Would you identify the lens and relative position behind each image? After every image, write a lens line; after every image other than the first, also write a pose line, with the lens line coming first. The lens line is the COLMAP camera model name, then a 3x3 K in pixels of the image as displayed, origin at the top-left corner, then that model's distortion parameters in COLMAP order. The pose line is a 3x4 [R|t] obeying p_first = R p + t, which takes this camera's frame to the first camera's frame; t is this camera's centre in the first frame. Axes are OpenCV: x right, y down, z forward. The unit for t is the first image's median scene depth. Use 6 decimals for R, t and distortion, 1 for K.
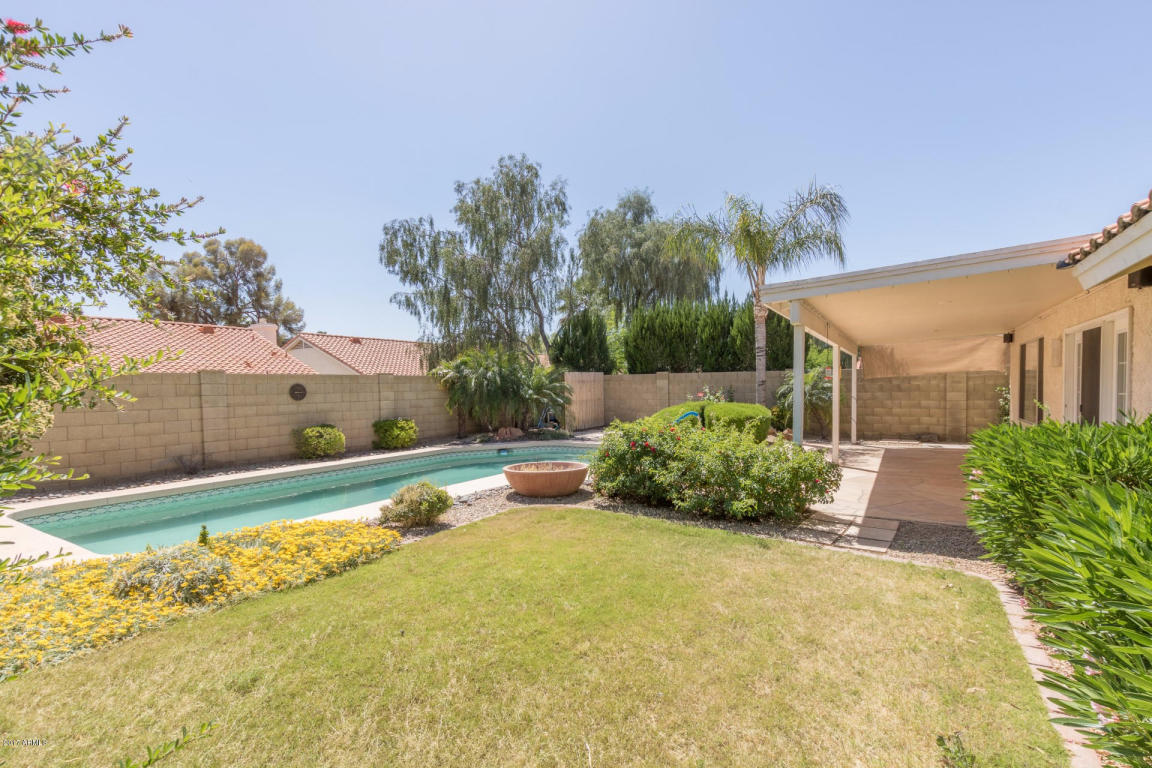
lens RADIAL K [[523.4, 0, 579.0], [0, 523.4, 388.2], [0, 0, 1]] dist [0.017240, -0.001554]
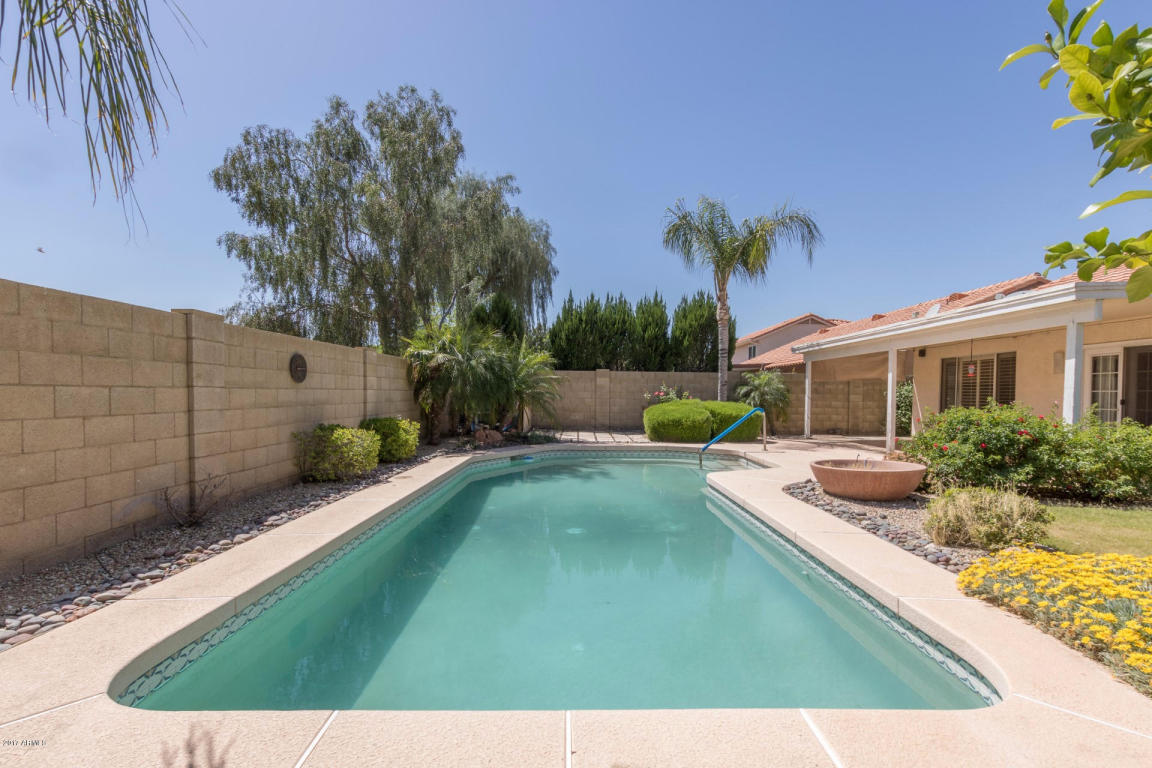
lens RADIAL K [[523.4, 0, 581.6], [0, 523.4, 388.1], [0, 0, 1]] dist [0.017240, -0.001554]
pose [[0.840454, 0.029312, 0.541089, -0.510162], [-0.021970, 0.999558, -0.020024, 0.029736], [-0.541437, 0.004941, 0.840727, 0.301765]]
